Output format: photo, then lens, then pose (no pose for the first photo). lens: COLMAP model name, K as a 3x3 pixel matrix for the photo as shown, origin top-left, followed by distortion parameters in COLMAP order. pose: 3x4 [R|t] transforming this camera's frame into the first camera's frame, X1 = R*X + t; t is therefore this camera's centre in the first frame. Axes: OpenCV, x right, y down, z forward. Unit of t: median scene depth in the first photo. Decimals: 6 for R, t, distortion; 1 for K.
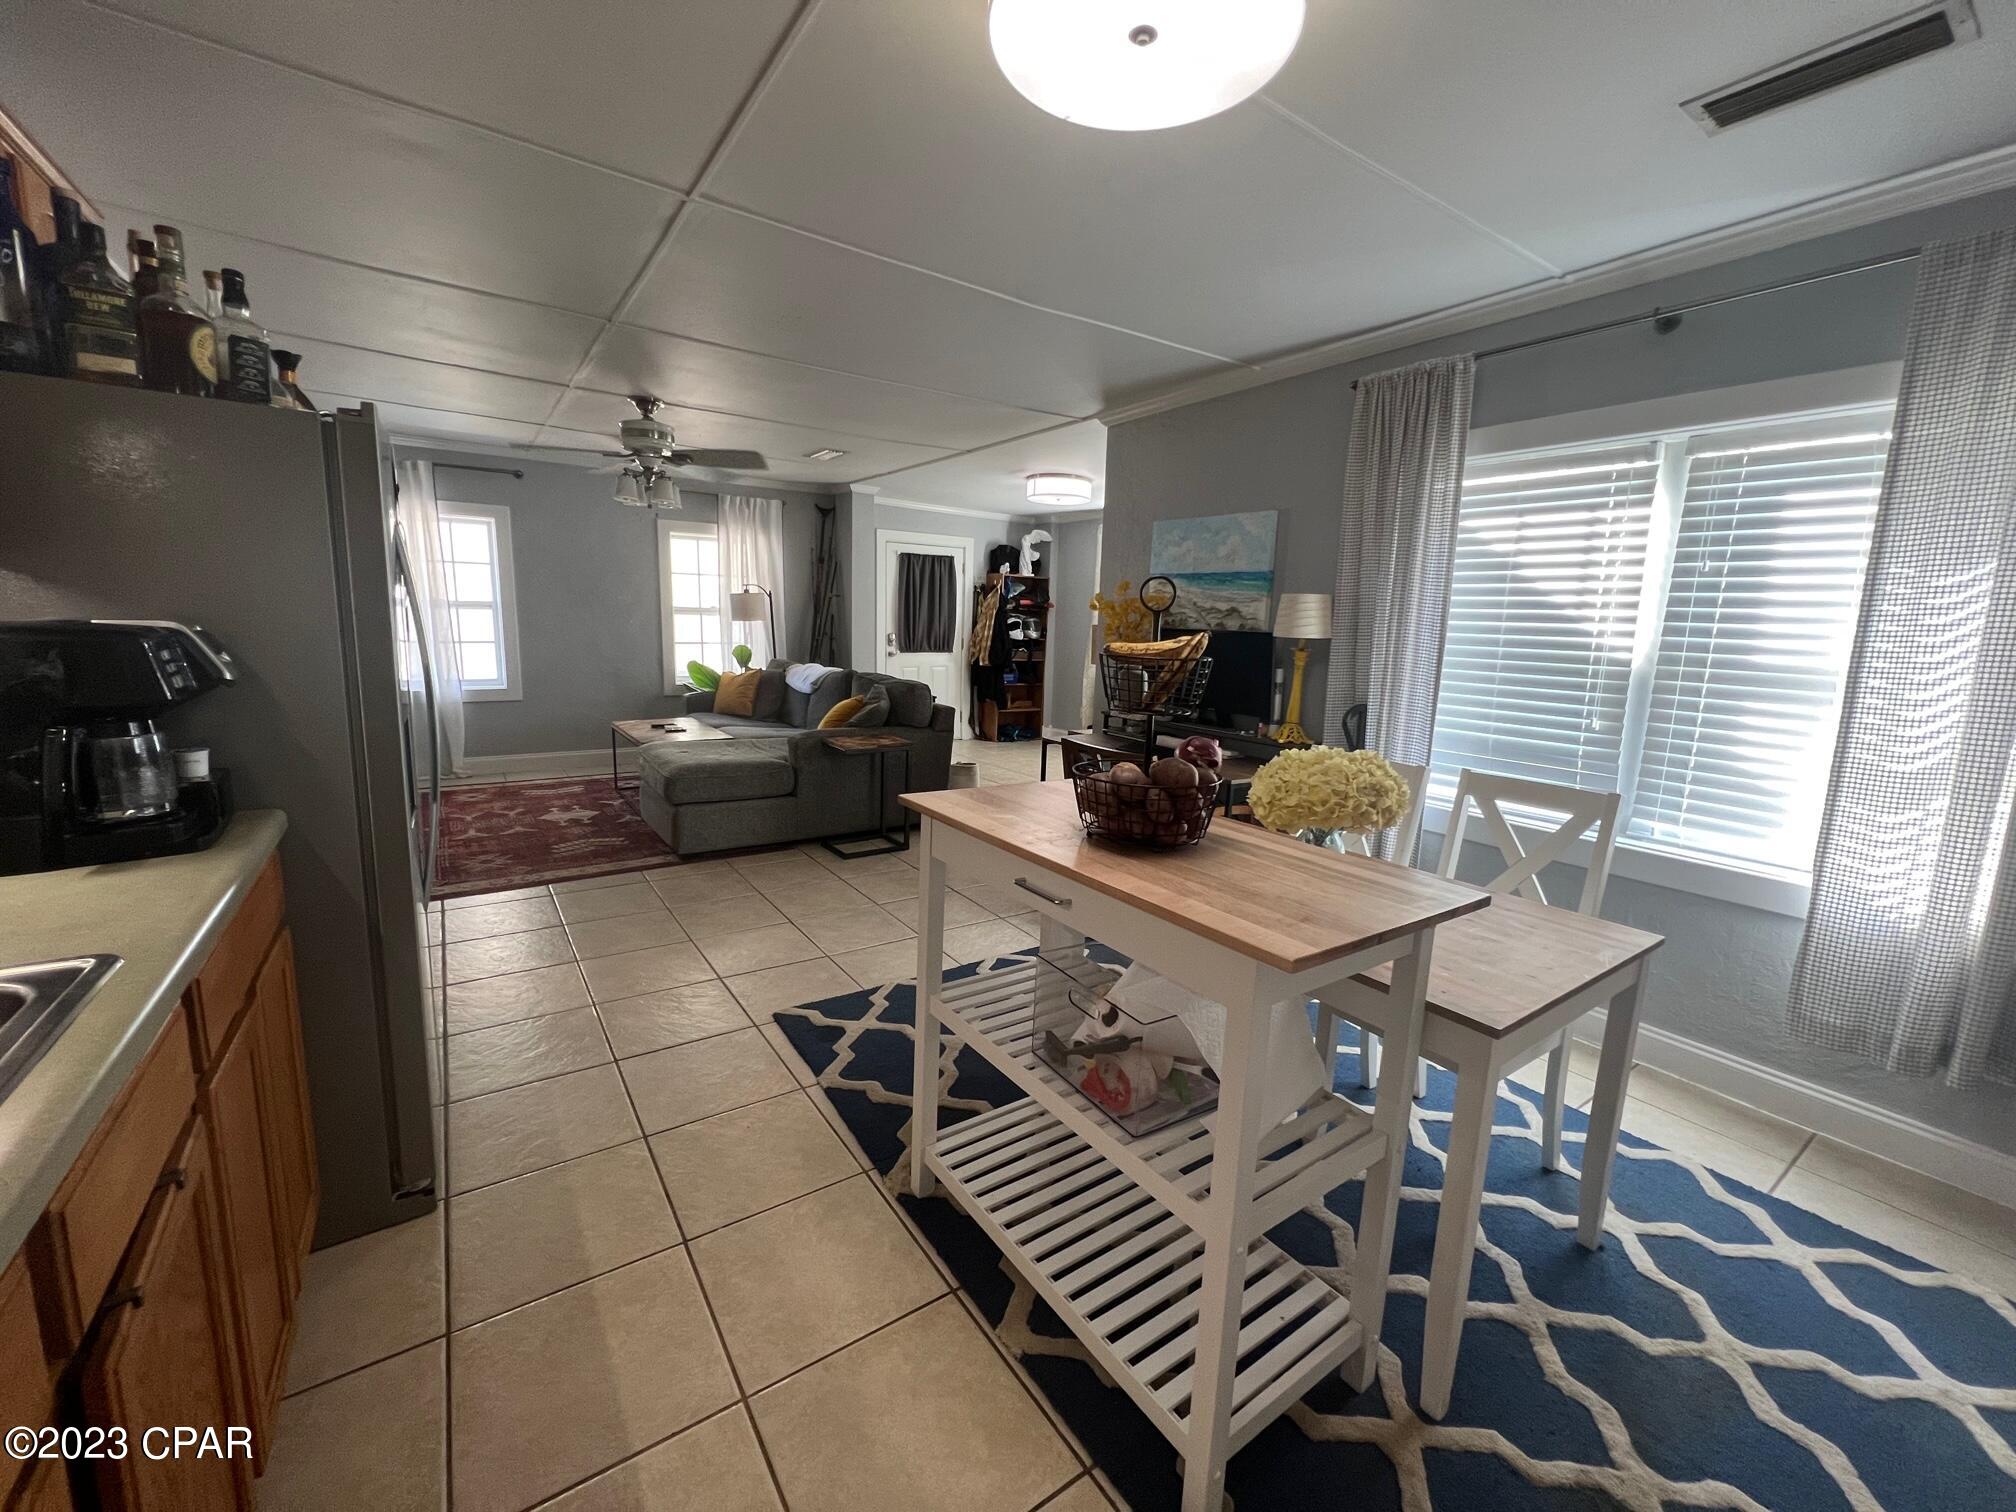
lens RADIAL K [[807.3, 0, 1006.7], [0, 807.3, 752.6], [0, 0, 1]] dist [-0.002060, 0.000366]
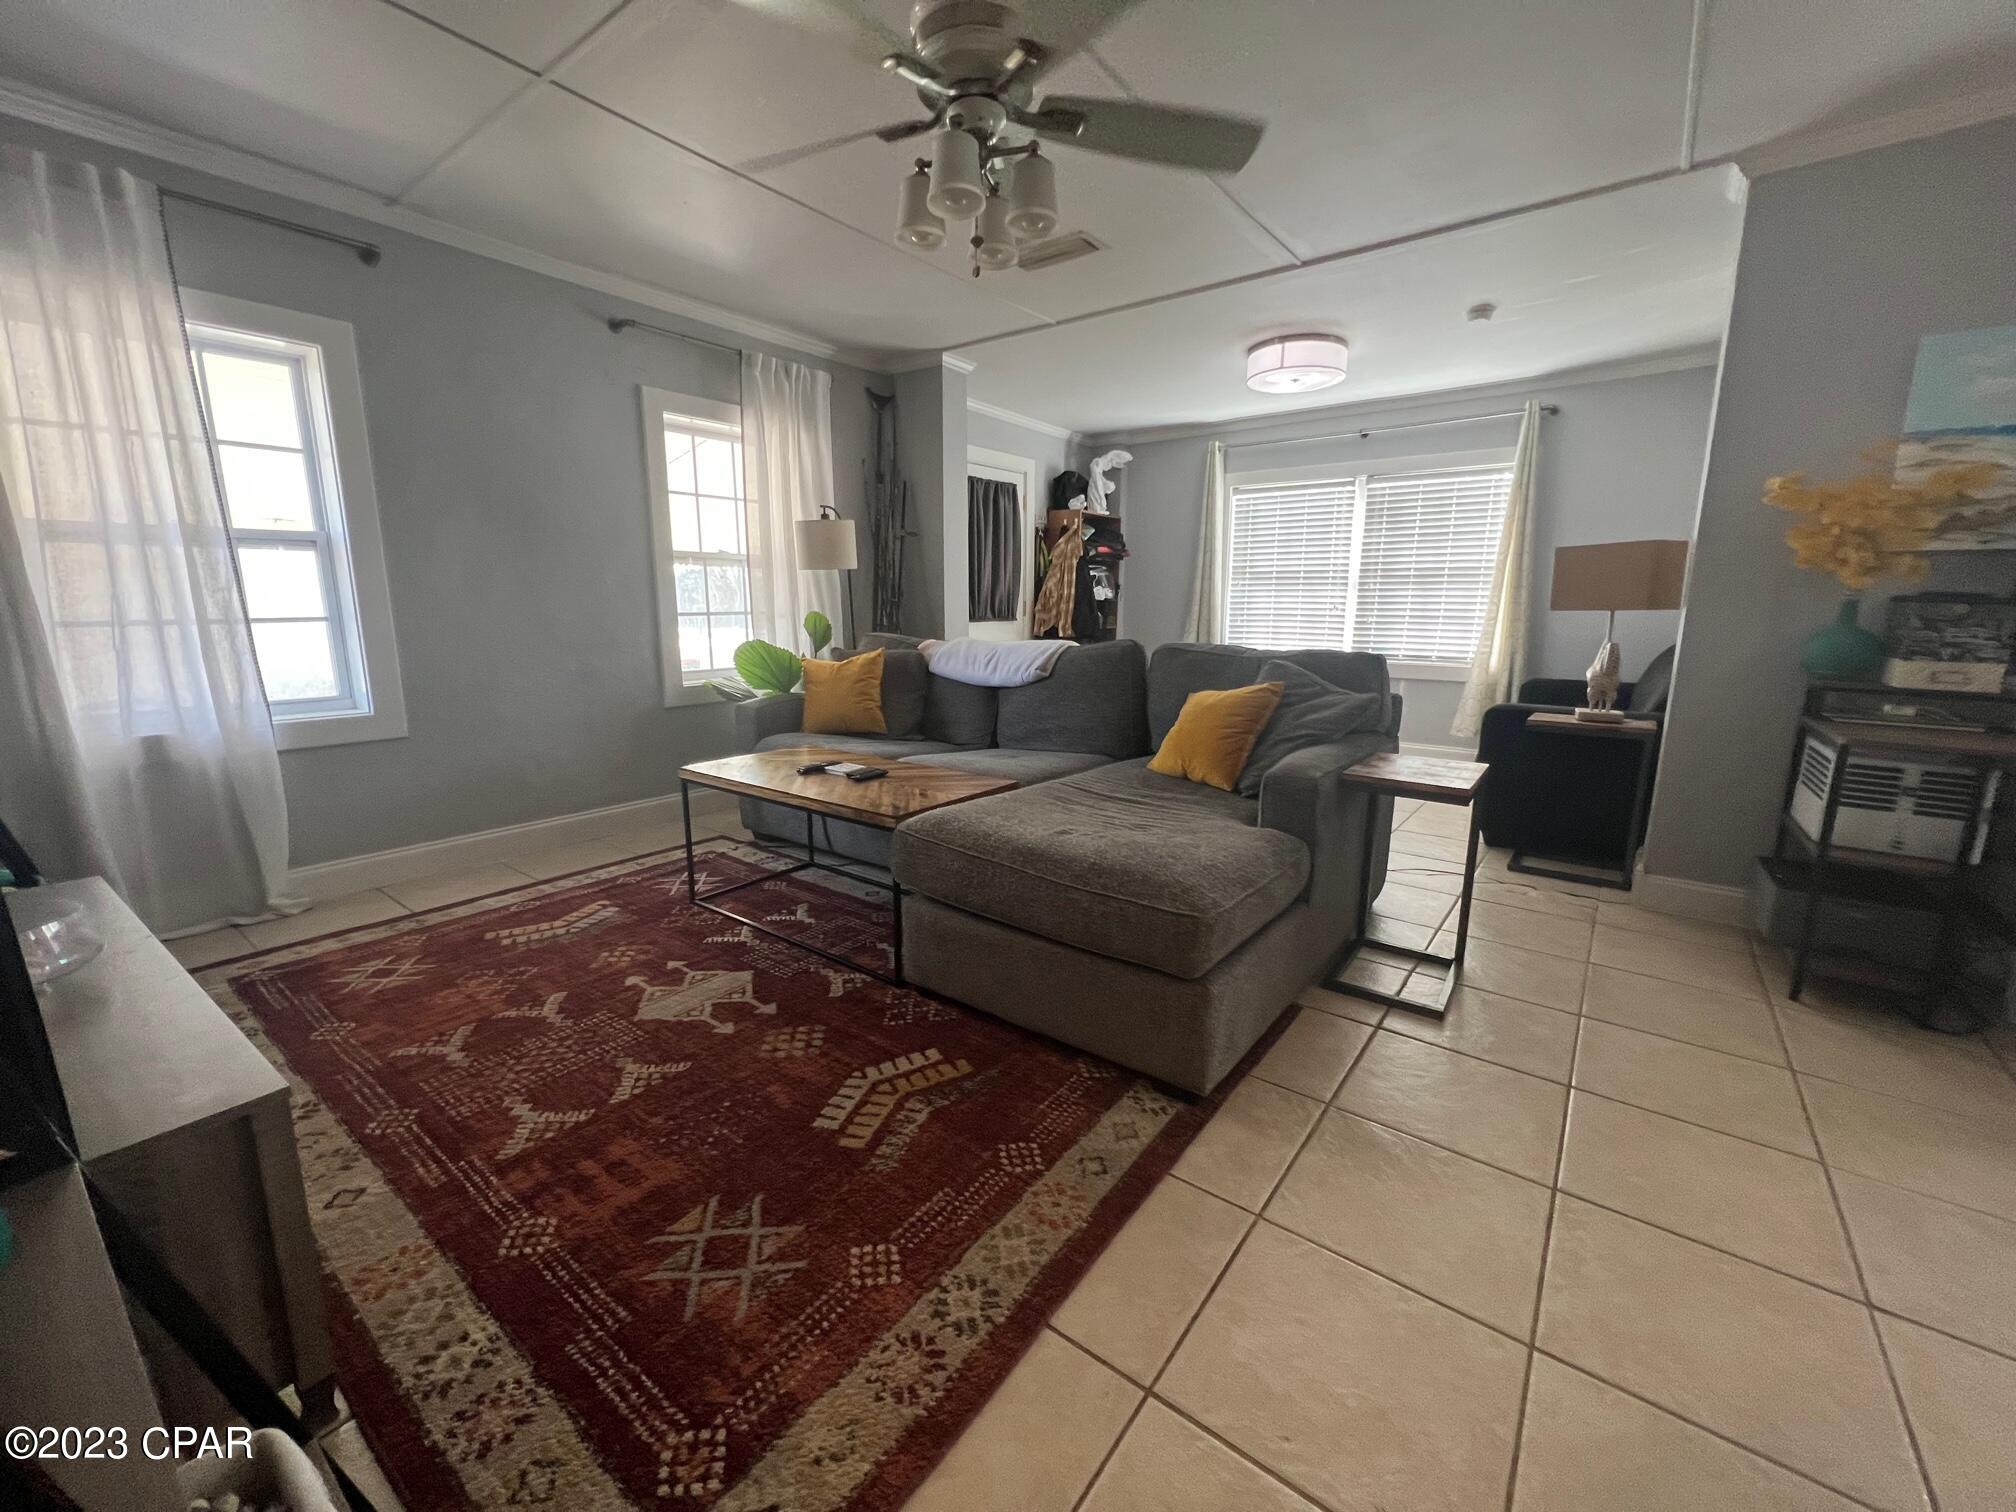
lens RADIAL K [[807.3, 0, 1009.4], [0, 807.3, 750.8], [0, 0, 1]] dist [-0.002060, 0.000366]
pose [[0.952573, -0.083376, 0.292667, -0.530418], [0.077072, 0.996478, 0.033023, -0.059022], [-0.294389, -0.008901, 0.955644, 0.568067]]
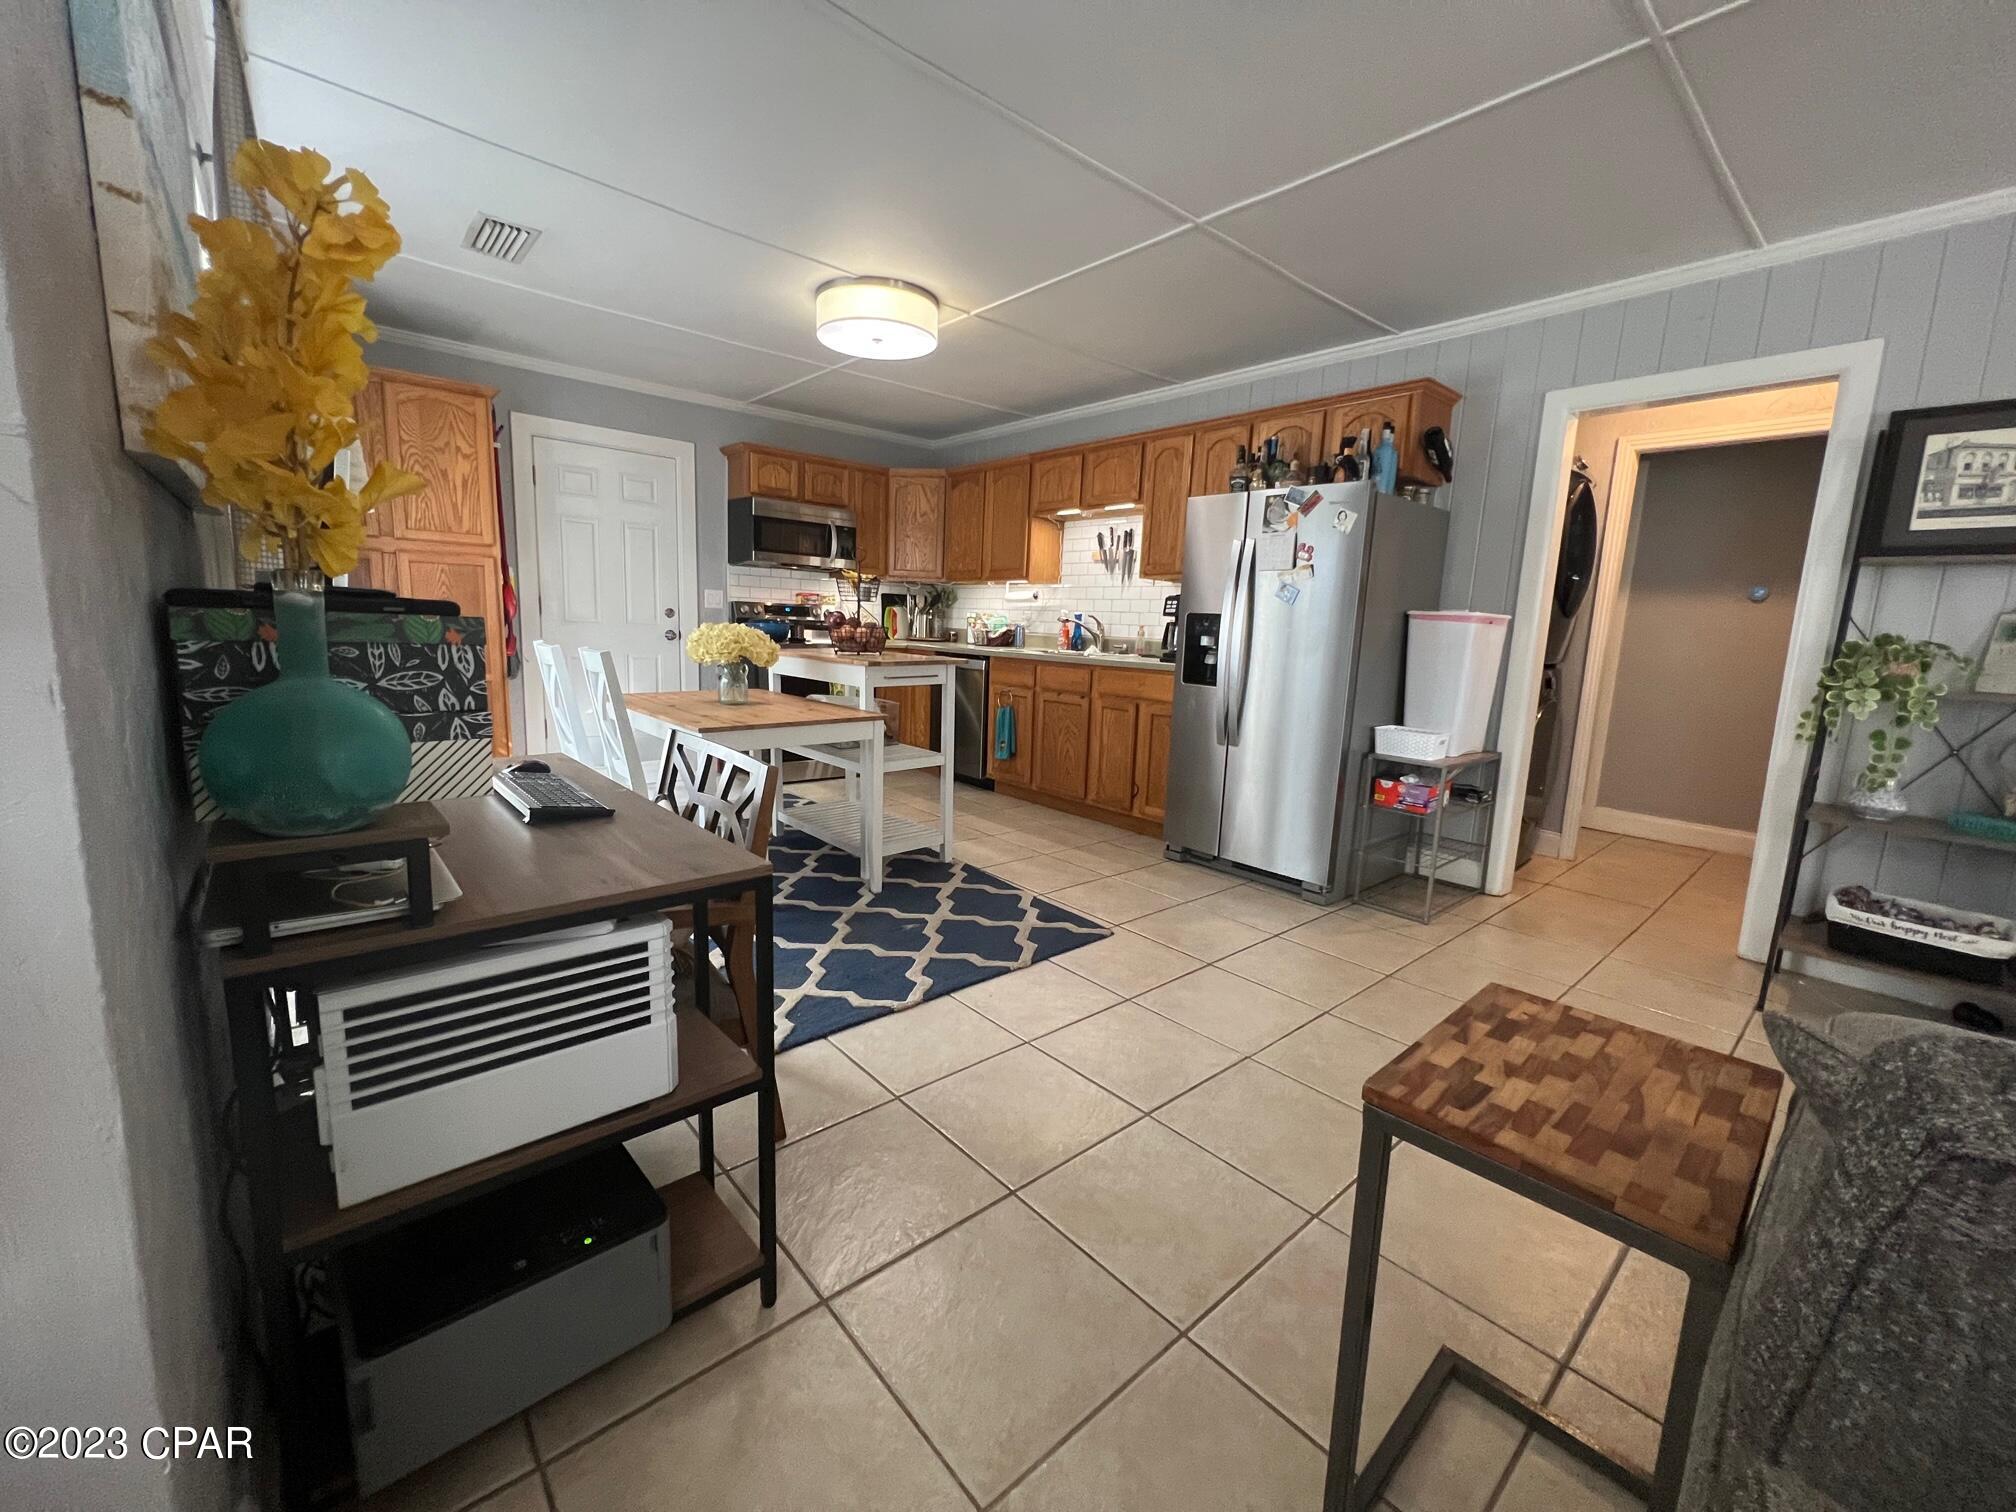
lens RADIAL K [[807.3, 0, 1011.8], [0, 807.3, 751.3], [0, 0, 1]] dist [-0.002060, 0.000366]
pose [[-0.990937, -0.050884, -0.124318, -0.002012], [-0.087967, 0.945243, 0.314290, -0.135292], [0.101518, 0.322377, -0.941152, 1.088047]]
